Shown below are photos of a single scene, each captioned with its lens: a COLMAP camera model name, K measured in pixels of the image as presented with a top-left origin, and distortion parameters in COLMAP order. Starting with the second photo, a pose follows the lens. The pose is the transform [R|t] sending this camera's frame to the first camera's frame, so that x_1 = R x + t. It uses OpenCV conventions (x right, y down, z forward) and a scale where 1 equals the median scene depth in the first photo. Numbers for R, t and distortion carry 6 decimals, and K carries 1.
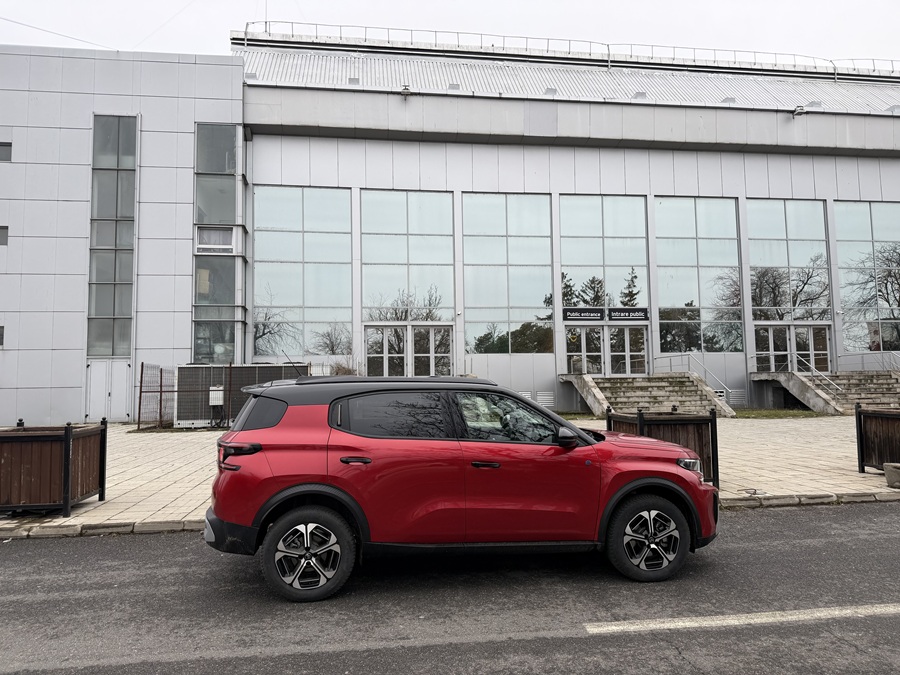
lens RADIAL K [[629.4, 0, 455.6], [0, 629.4, 334.1], [0, 0, 1]] dist [0.027674, -0.024389]
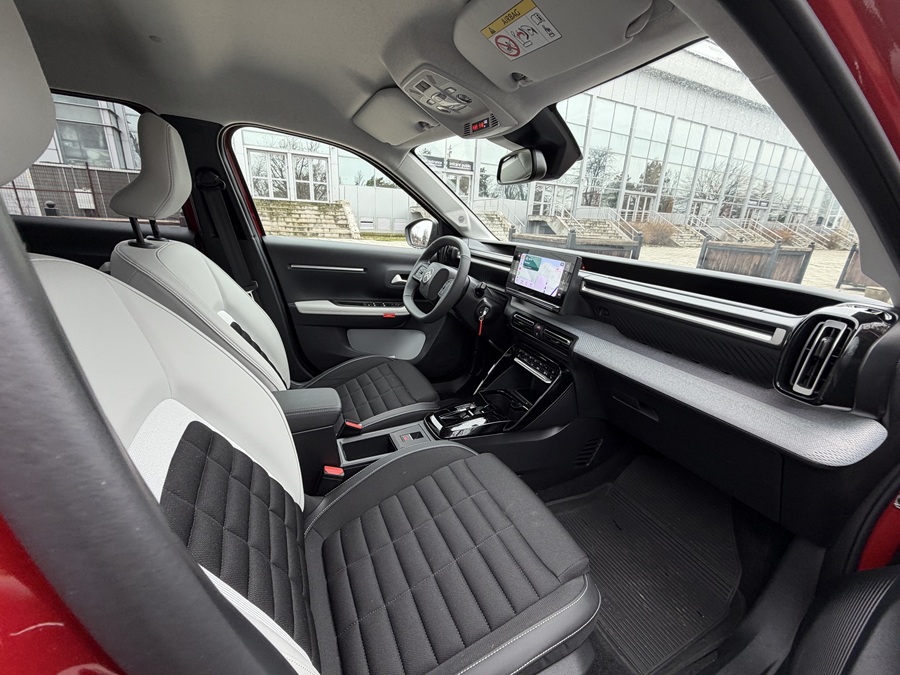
lens RADIAL K [[356.2, 0, 447.3], [0, 356.2, 331.0], [0, 0, 1]] dist [0.003688, -0.000018]
pose [[0.950392, -0.030501, 0.309555, -0.010261], [-0.087708, 0.928522, 0.360770, 0.031446], [-0.298433, -0.370023, 0.879784, 0.208255]]
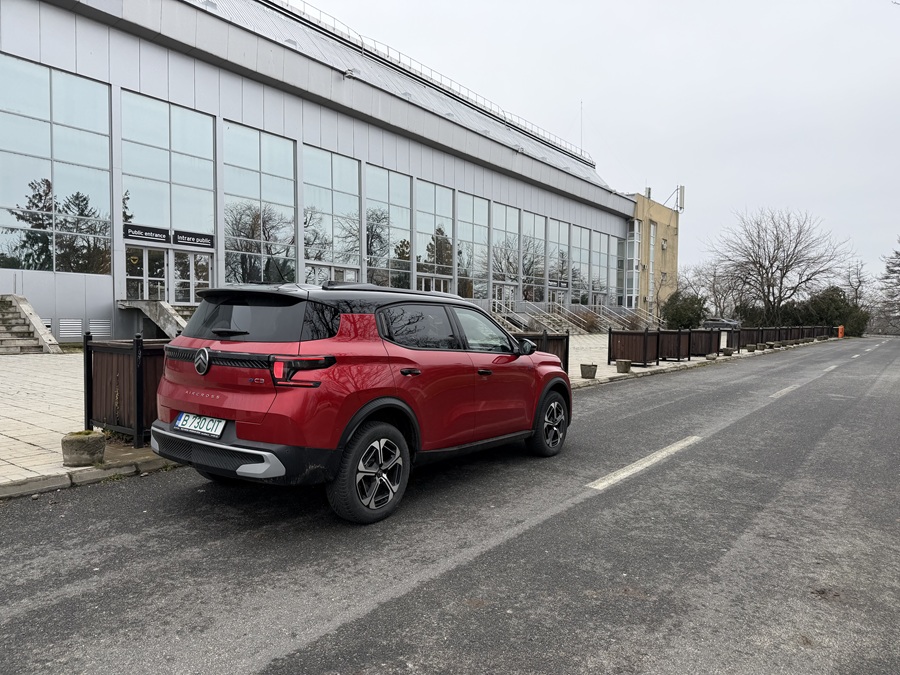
lens RADIAL K [[629.4, 0, 446.1], [0, 629.4, 339.3], [0, 0, 1]] dist [0.027674, -0.024389]
pose [[0.691596, -0.000680, 0.722284, -0.174558], [-0.079133, 0.993909, 0.076706, 0.016833], [-0.717936, -0.110206, 0.687330, 0.068225]]
